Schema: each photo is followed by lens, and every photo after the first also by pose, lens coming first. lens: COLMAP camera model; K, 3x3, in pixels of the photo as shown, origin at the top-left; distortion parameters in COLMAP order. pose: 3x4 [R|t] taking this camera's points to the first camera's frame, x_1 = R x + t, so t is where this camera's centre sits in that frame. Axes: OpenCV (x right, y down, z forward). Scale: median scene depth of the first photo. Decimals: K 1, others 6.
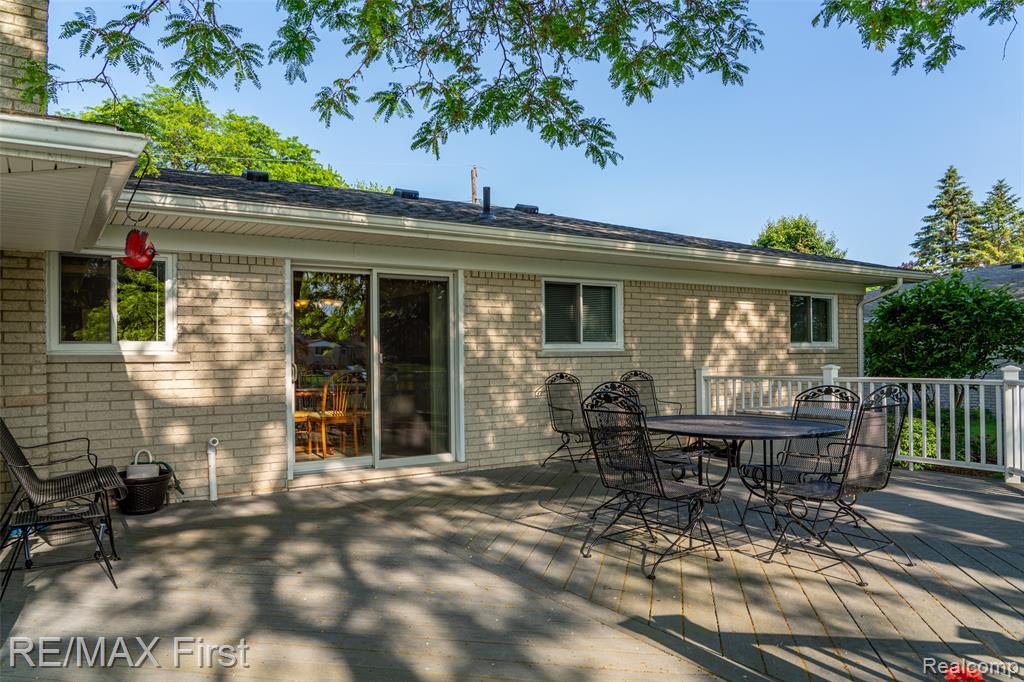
lens RADIAL K [[701.1, 0, 512.0], [0, 701.1, 341.0], [0, 0, 1]] dist [0.003470, 0.002723]
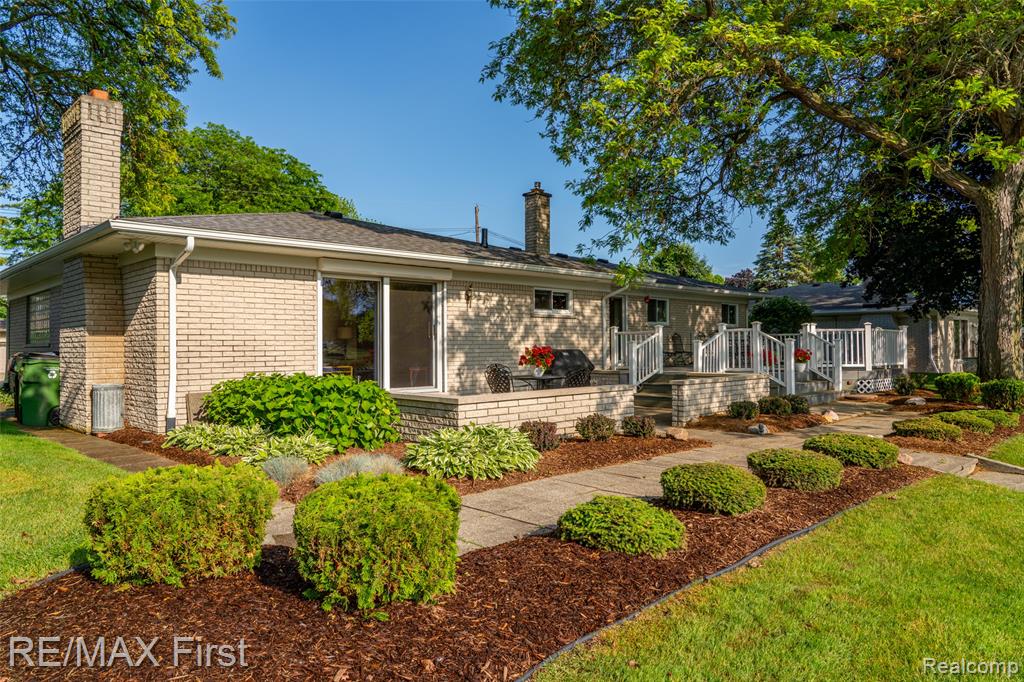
lens RADIAL K [[701.1, 0, 512.0], [0, 701.1, 341.0], [0, 0, 1]] dist [0.003470, 0.002723]
pose [[0.981467, -0.005665, 0.191548, -0.905481], [0.005591, 0.999984, 0.000923, 0.074309], [-0.191550, 0.000165, 0.981483, -1.465170]]
